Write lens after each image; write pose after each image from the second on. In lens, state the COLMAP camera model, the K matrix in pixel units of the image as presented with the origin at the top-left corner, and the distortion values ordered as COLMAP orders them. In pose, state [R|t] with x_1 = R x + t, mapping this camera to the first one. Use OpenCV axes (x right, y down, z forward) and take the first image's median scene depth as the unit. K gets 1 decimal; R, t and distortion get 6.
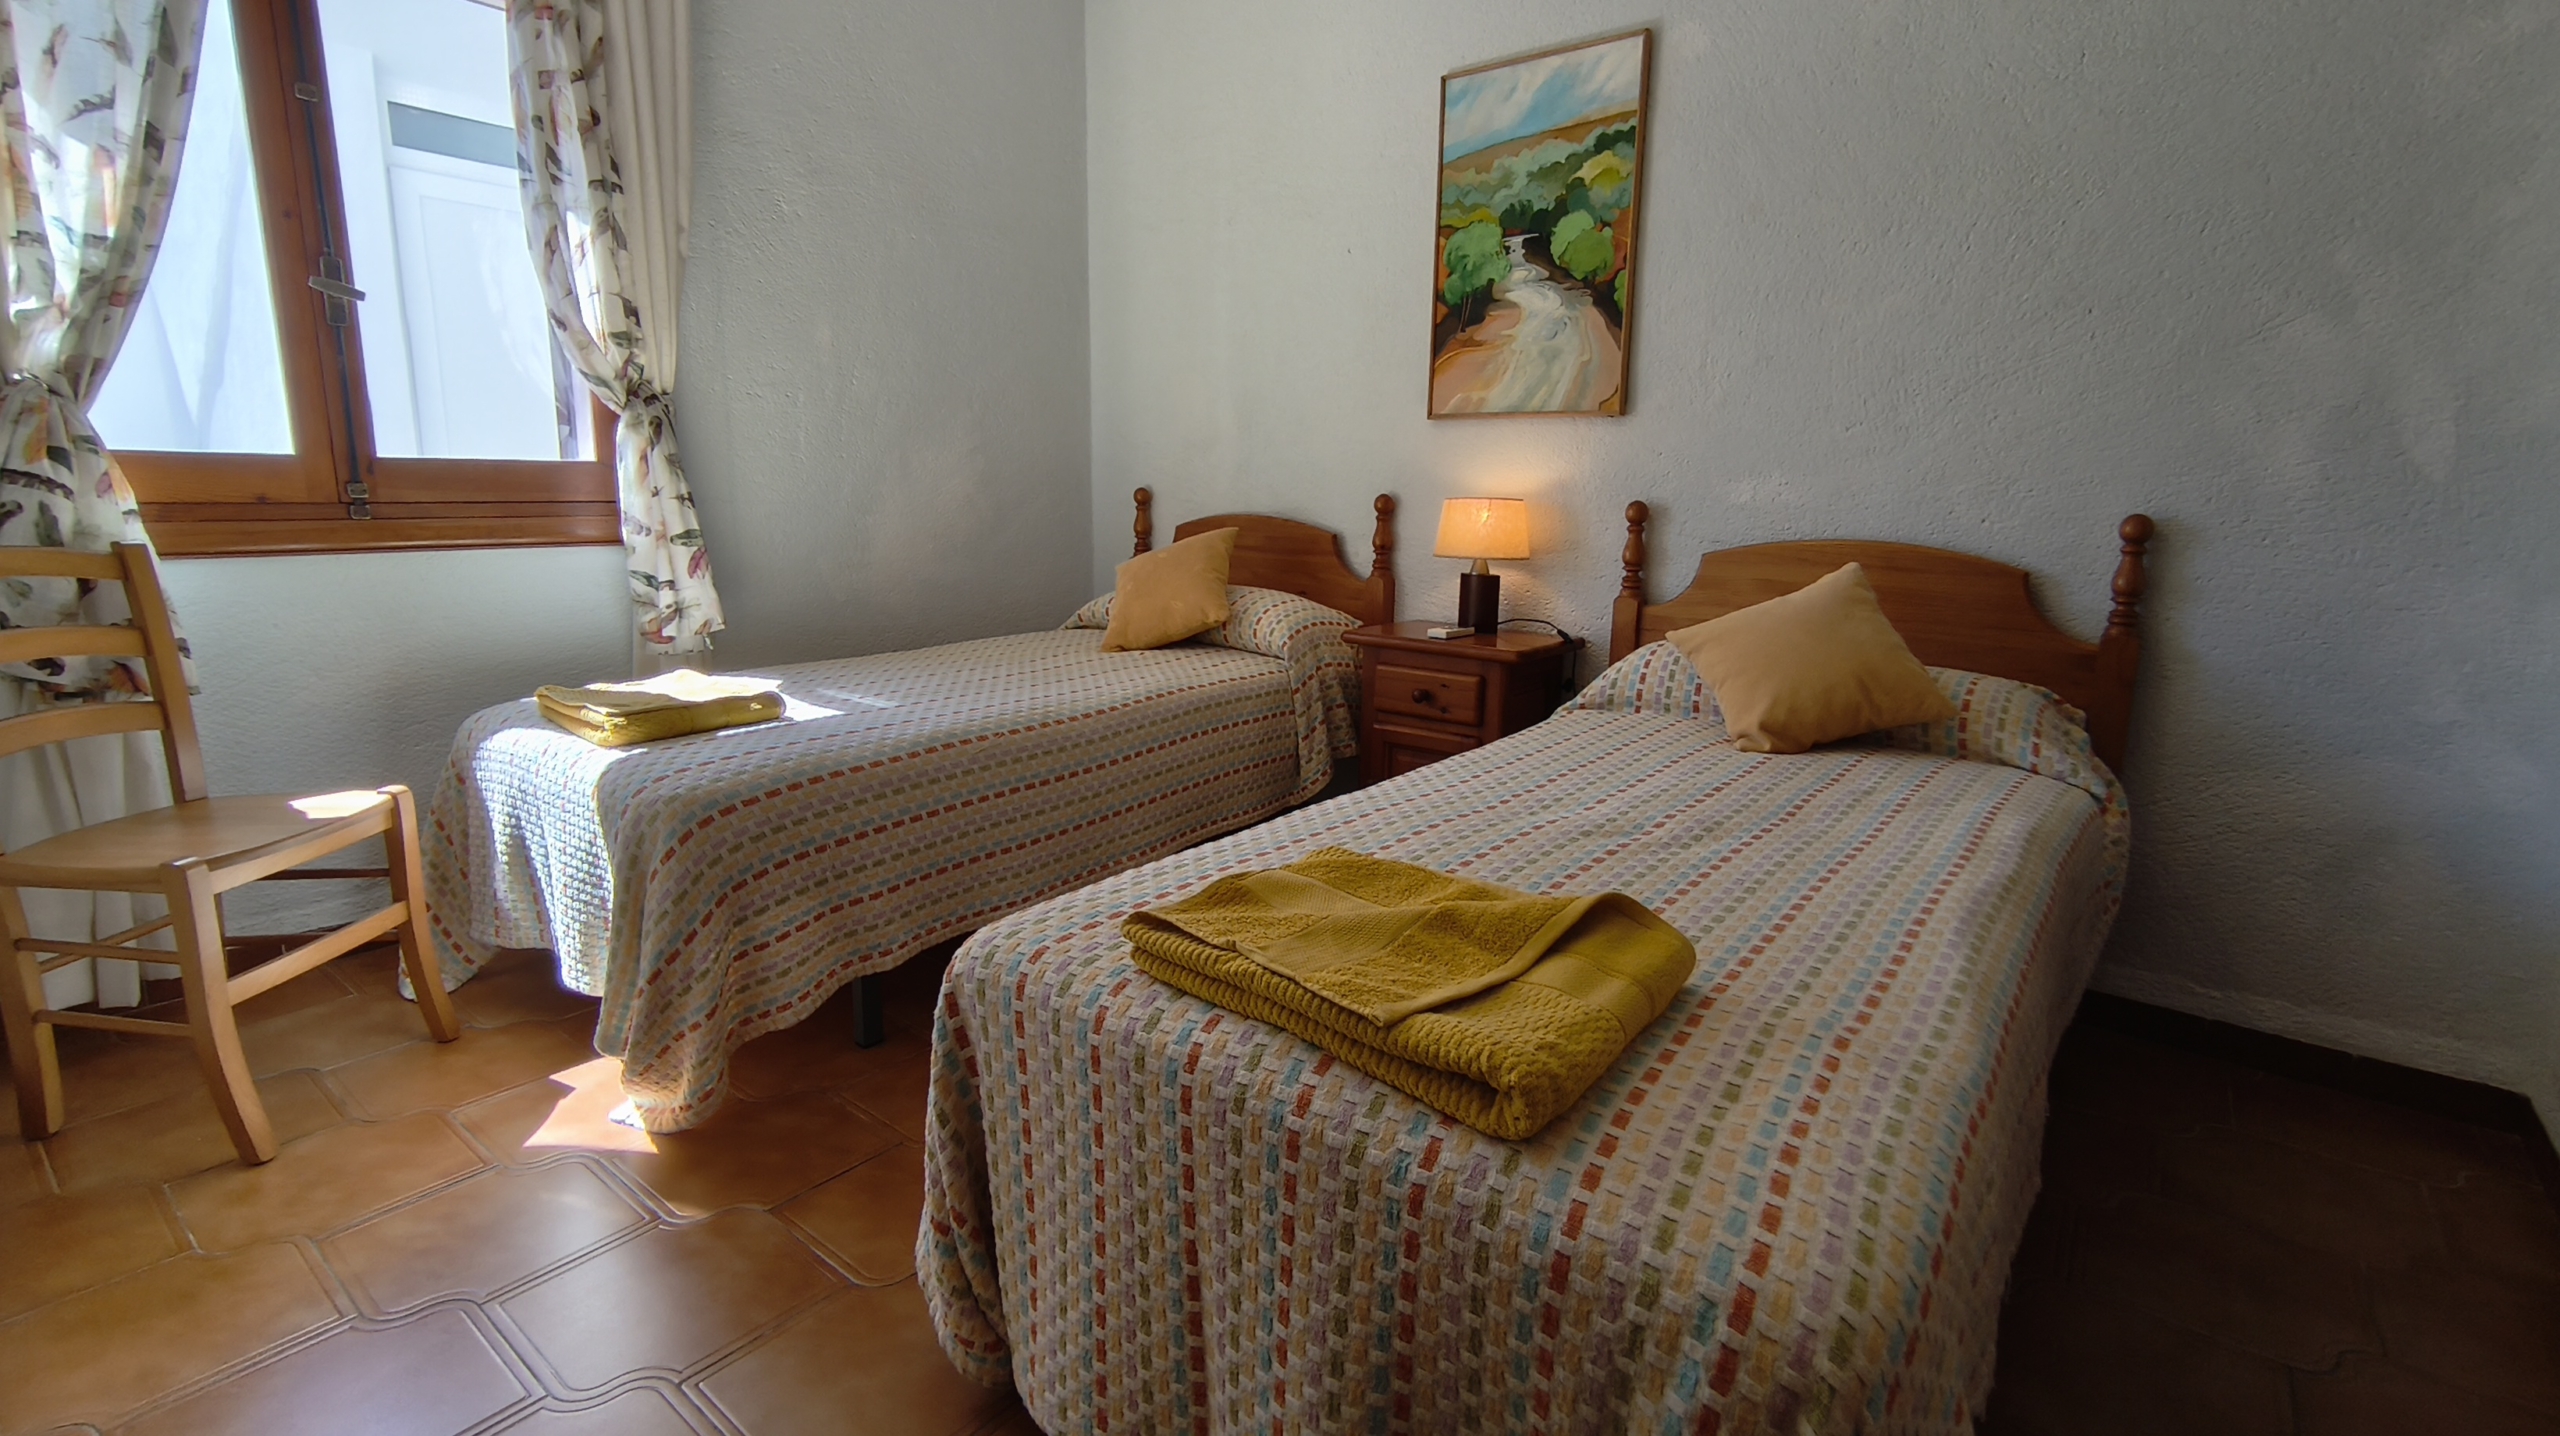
lens RADIAL K [[1128.4, 0, 1318.3], [0, 1128.4, 681.9], [0, 0, 1]] dist [0.004000, 0.000444]
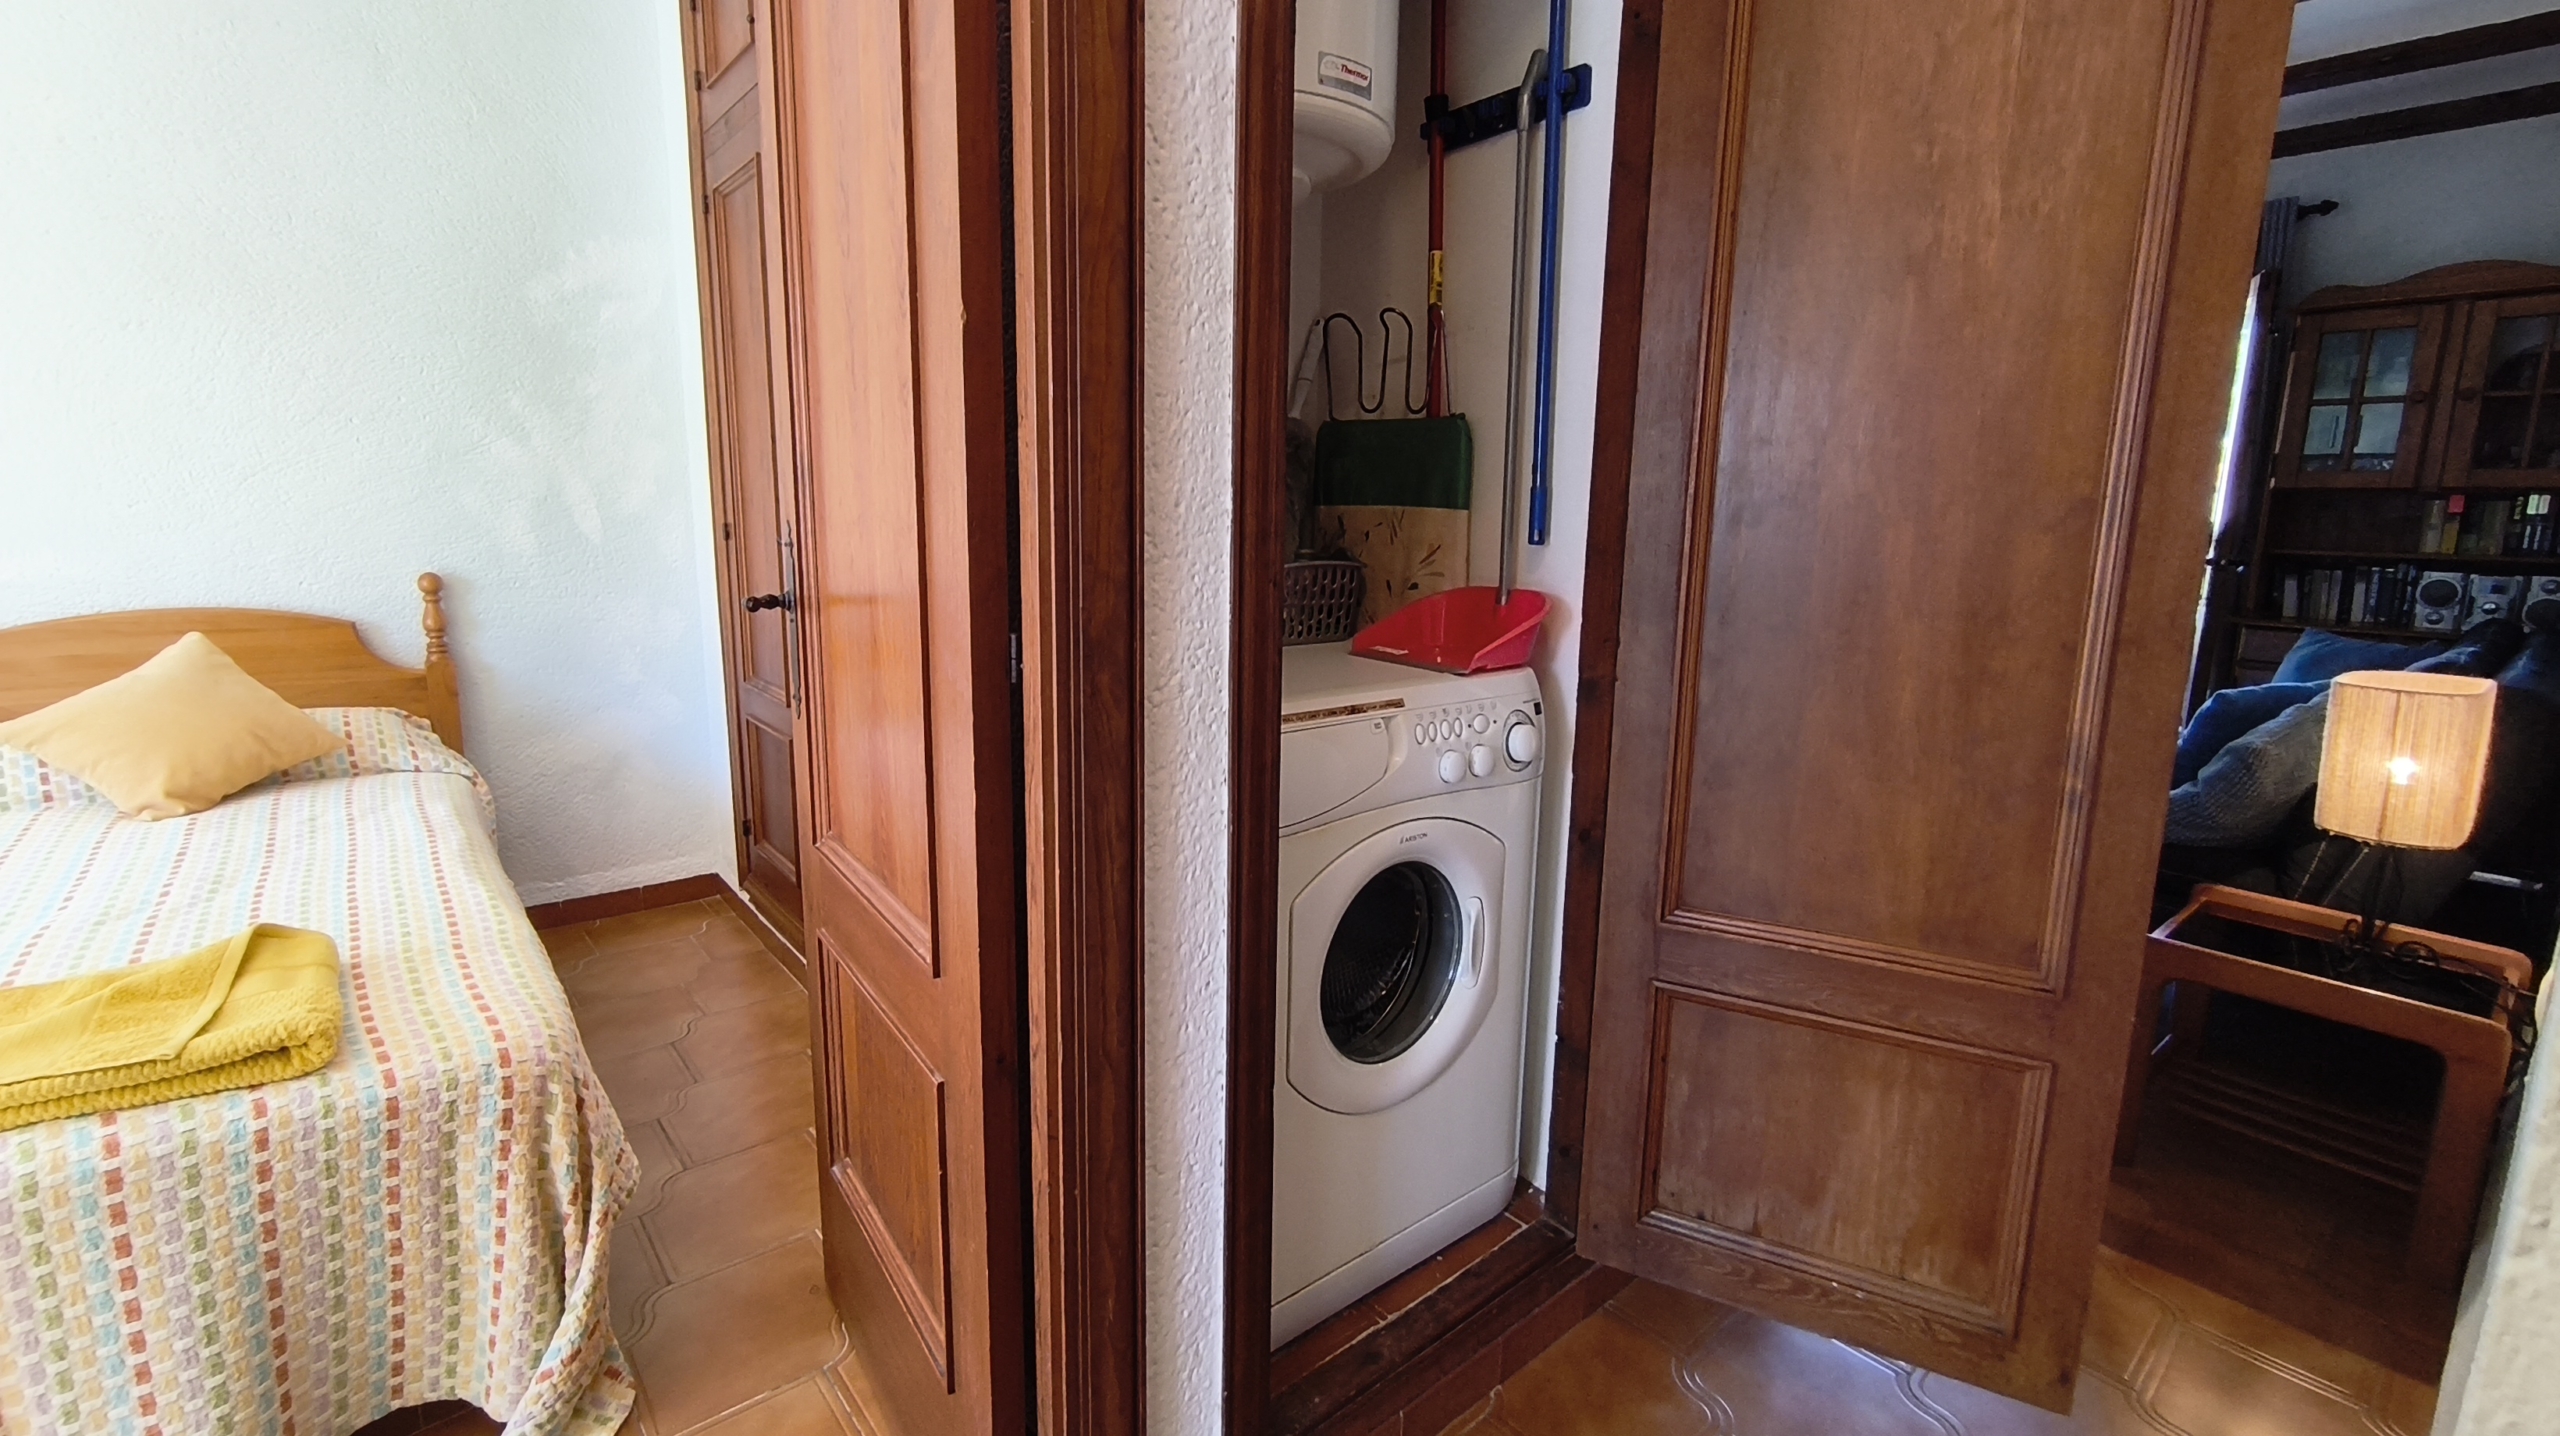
lens RADIAL K [[1128.4, 0, 1231.7], [0, 1128.4, 702.3], [0, 0, 1]] dist [0.004000, 0.000444]
pose [[0.241763, -0.193902, 0.950764, -0.720021], [0.157986, 0.974622, 0.158595, -0.110091], [-0.957388, 0.111865, 0.266261, -0.544403]]
